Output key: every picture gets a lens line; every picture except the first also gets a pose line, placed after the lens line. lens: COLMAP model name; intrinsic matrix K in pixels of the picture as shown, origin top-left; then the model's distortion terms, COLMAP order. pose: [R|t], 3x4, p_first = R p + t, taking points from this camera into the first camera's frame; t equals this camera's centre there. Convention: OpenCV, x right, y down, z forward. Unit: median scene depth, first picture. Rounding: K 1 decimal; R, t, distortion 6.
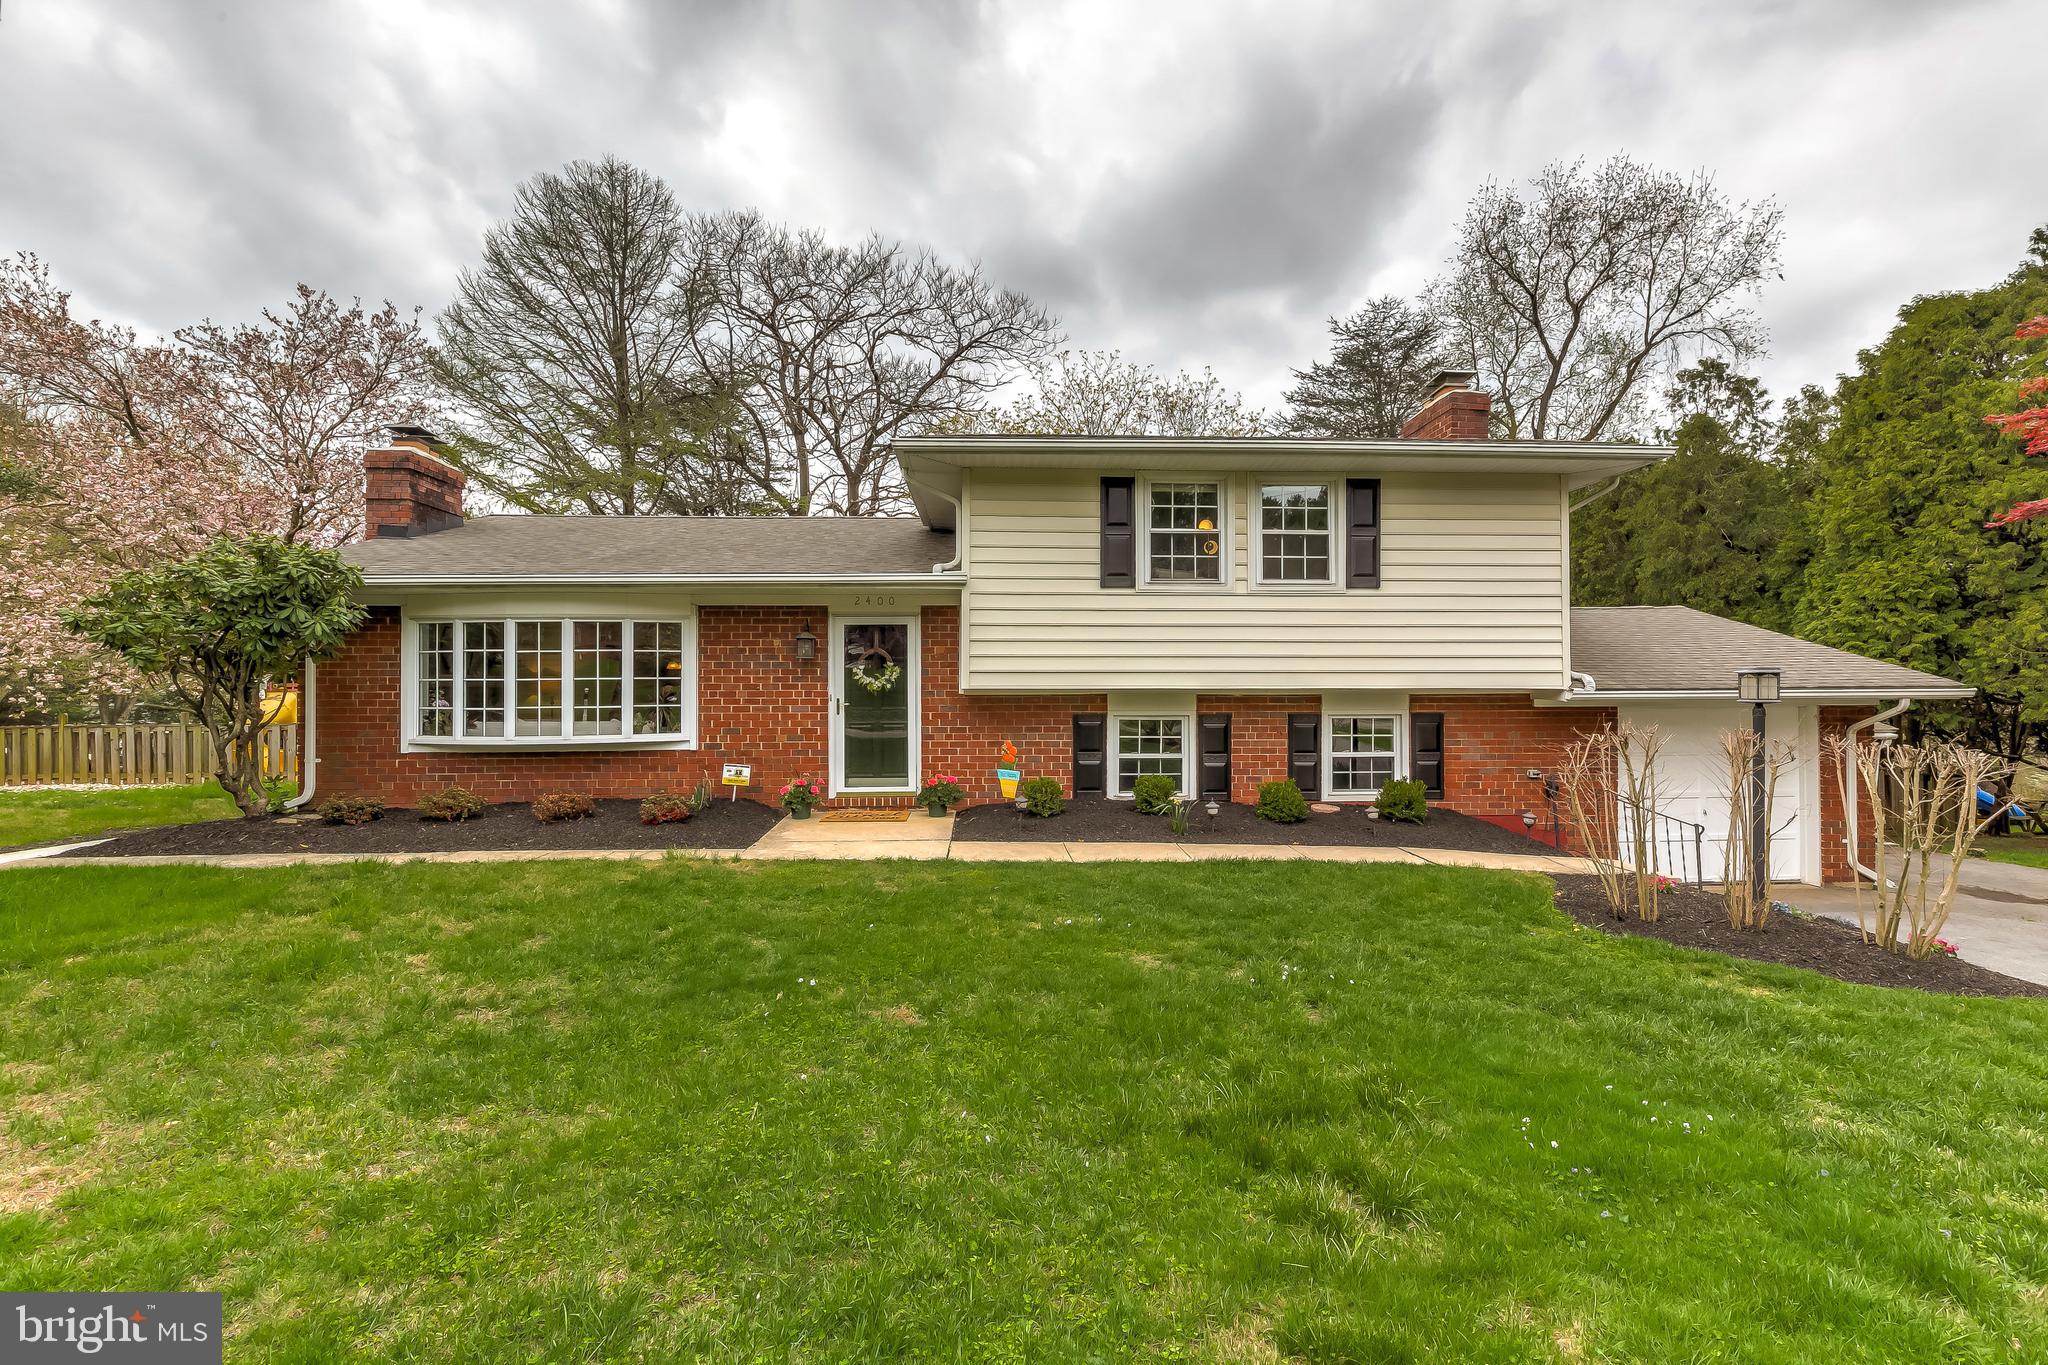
lens RADIAL K [[935.8, 0, 1026.0], [0, 935.8, 673.1], [0, 0, 1]] dist [0.002739, 0.000233]
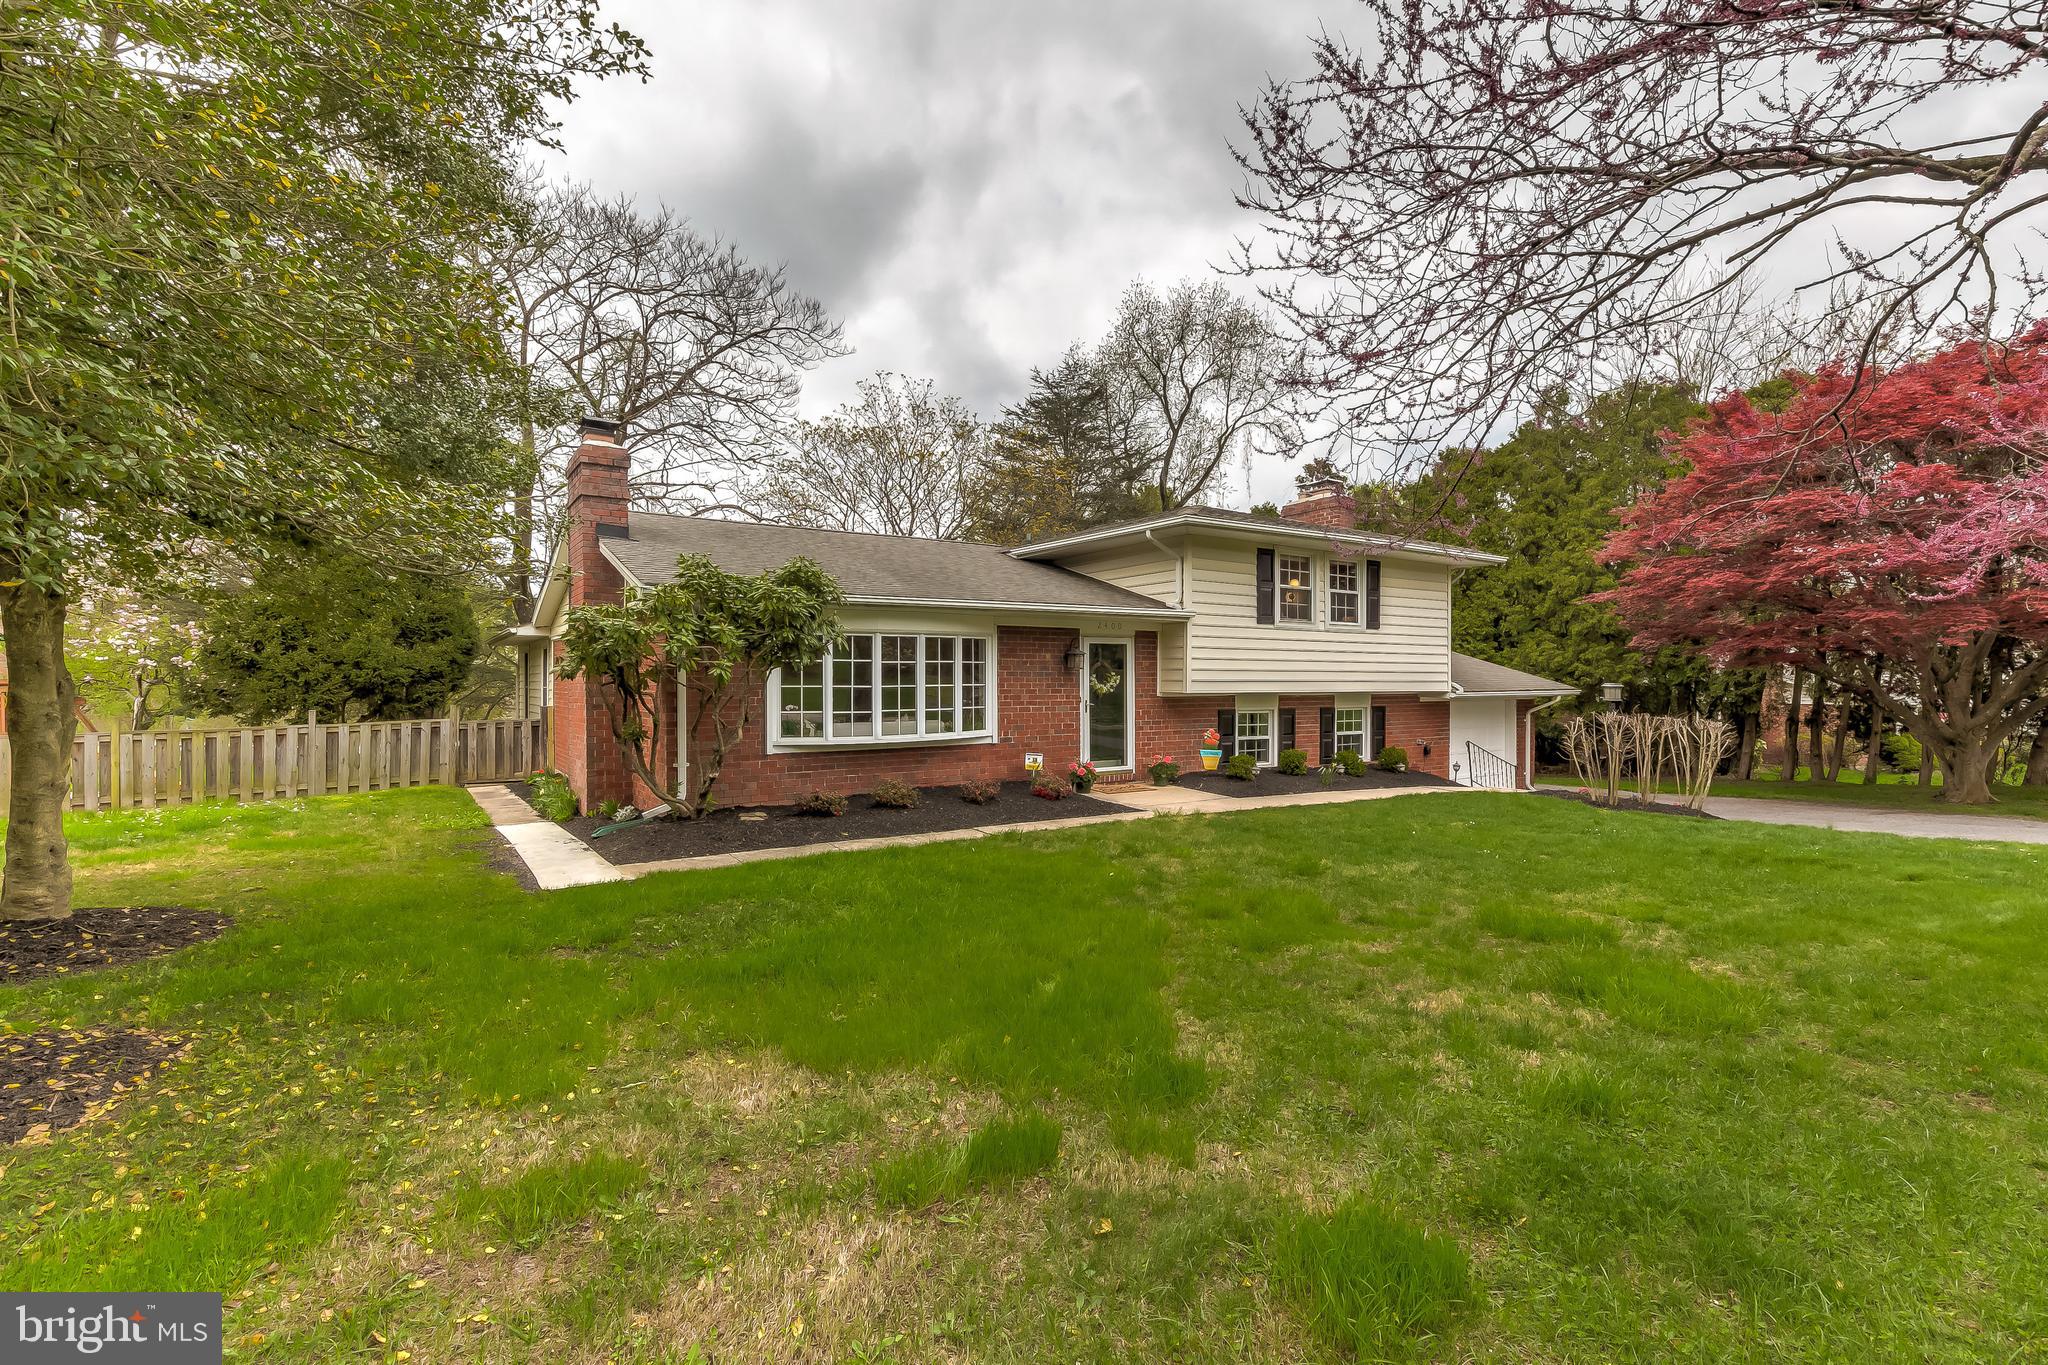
lens RADIAL K [[935.8, 0, 1029.5], [0, 935.8, 688.7], [0, 0, 1]] dist [0.002739, 0.000233]
pose [[0.860651, -0.001183, 0.509194, -0.936275], [-0.014964, 0.999507, 0.027615, -0.023854], [-0.508976, -0.031386, 0.860208, -0.077340]]
